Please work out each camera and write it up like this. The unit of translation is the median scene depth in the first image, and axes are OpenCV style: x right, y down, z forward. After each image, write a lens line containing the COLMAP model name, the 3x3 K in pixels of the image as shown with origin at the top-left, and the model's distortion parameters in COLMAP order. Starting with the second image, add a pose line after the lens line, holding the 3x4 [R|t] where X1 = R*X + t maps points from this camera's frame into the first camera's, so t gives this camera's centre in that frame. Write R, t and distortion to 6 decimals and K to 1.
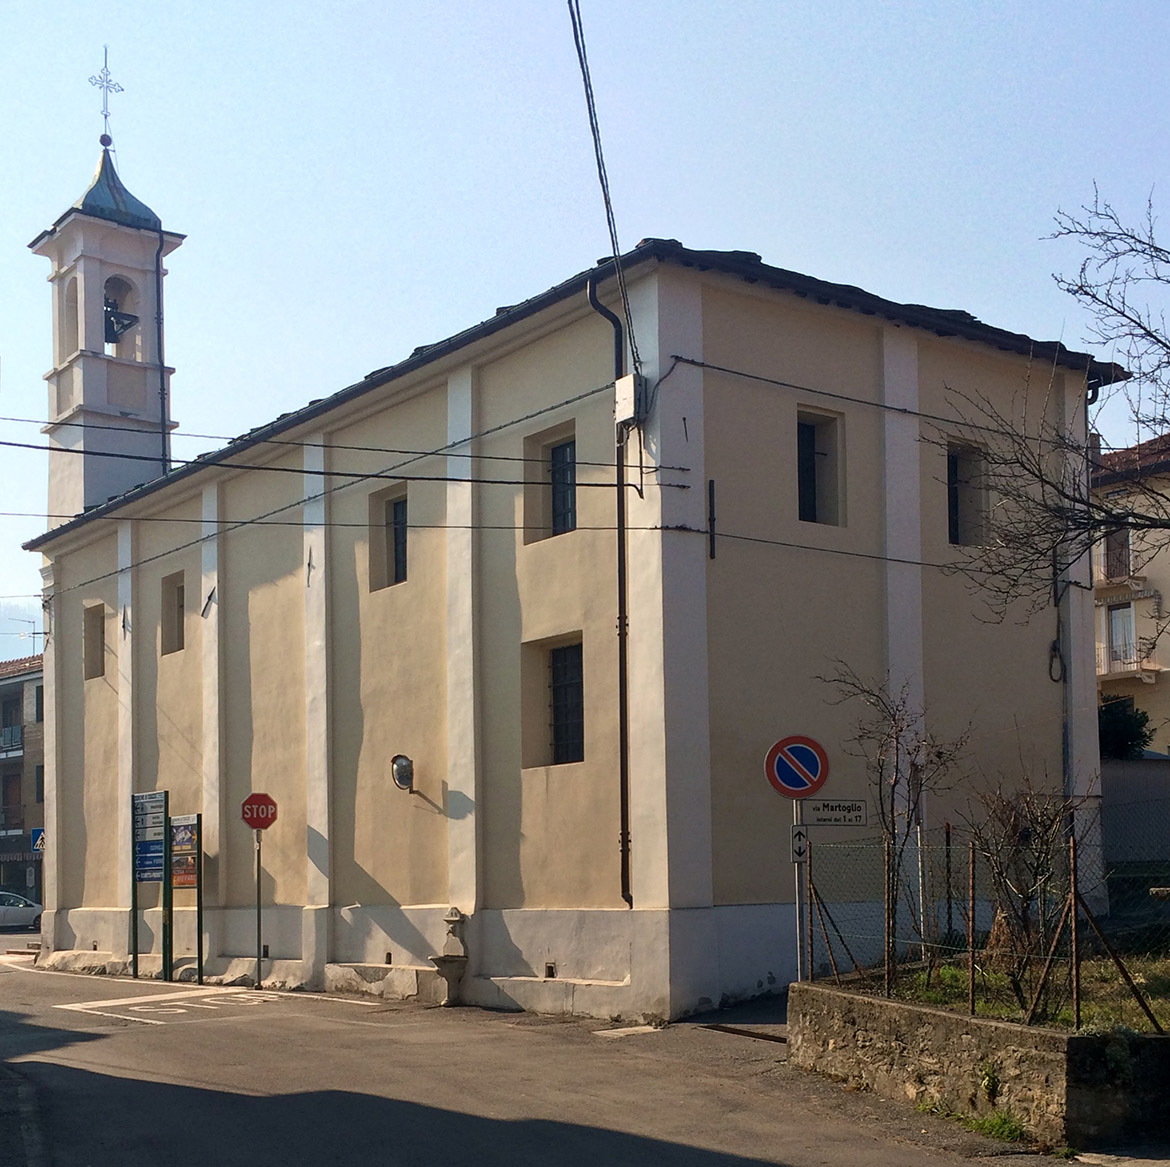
lens RADIAL K [[1738.7, 0, 587.3], [0, 1738.7, 583.2], [0, 0, 1]] dist [0.019807, 0.000000]
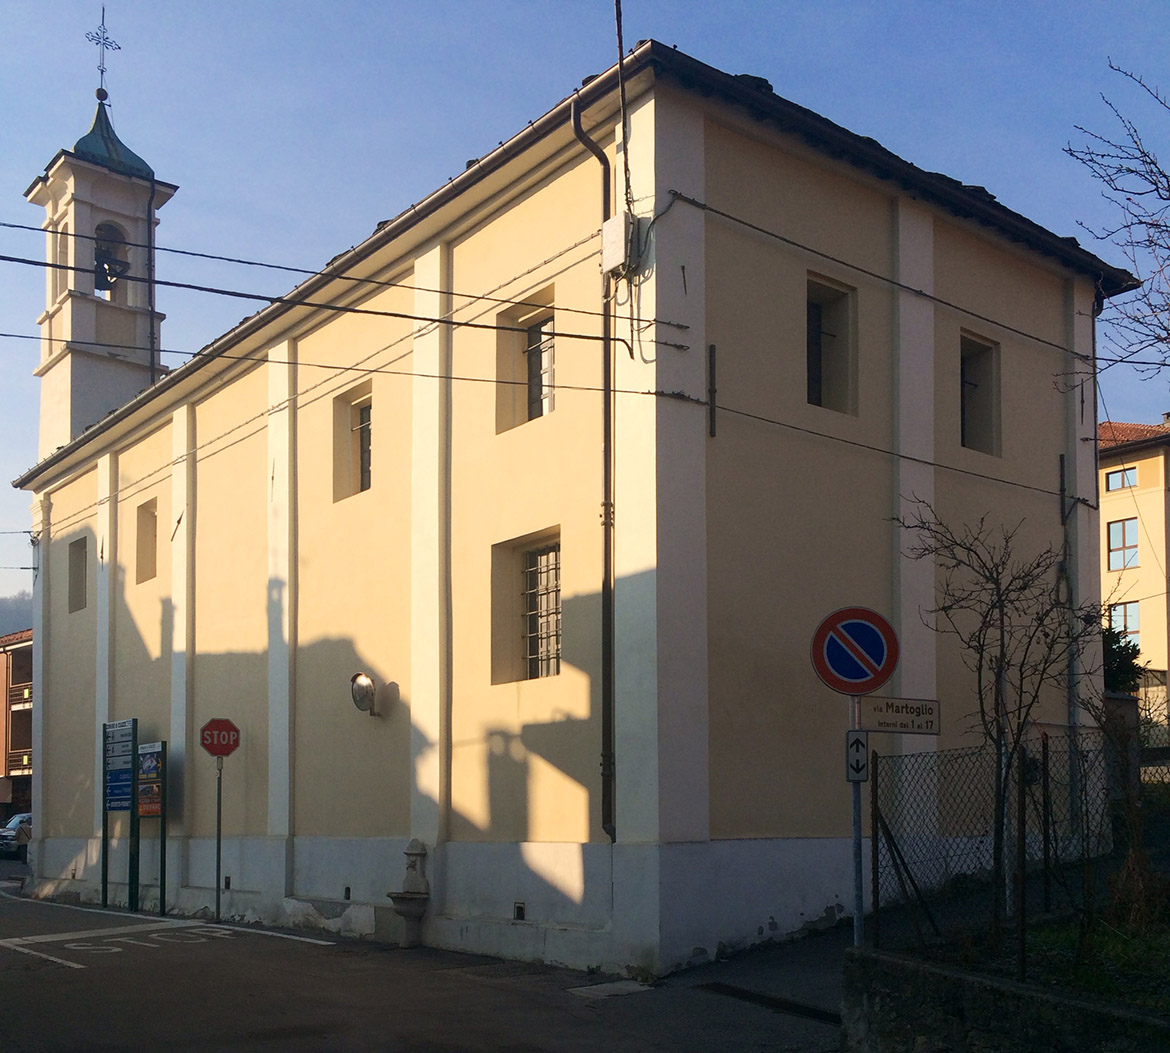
lens RADIAL K [[1666.9, 0, 582.4], [0, 1666.9, 528.1], [0, 0, 1]] dist [0.030942, 0.000000]
pose [[0.999866, 0.011273, 0.011851, -0.001241], [-0.011263, 0.999936, -0.000914, 0.025156], [-0.011860, 0.000781, 0.999929, 0.134695]]
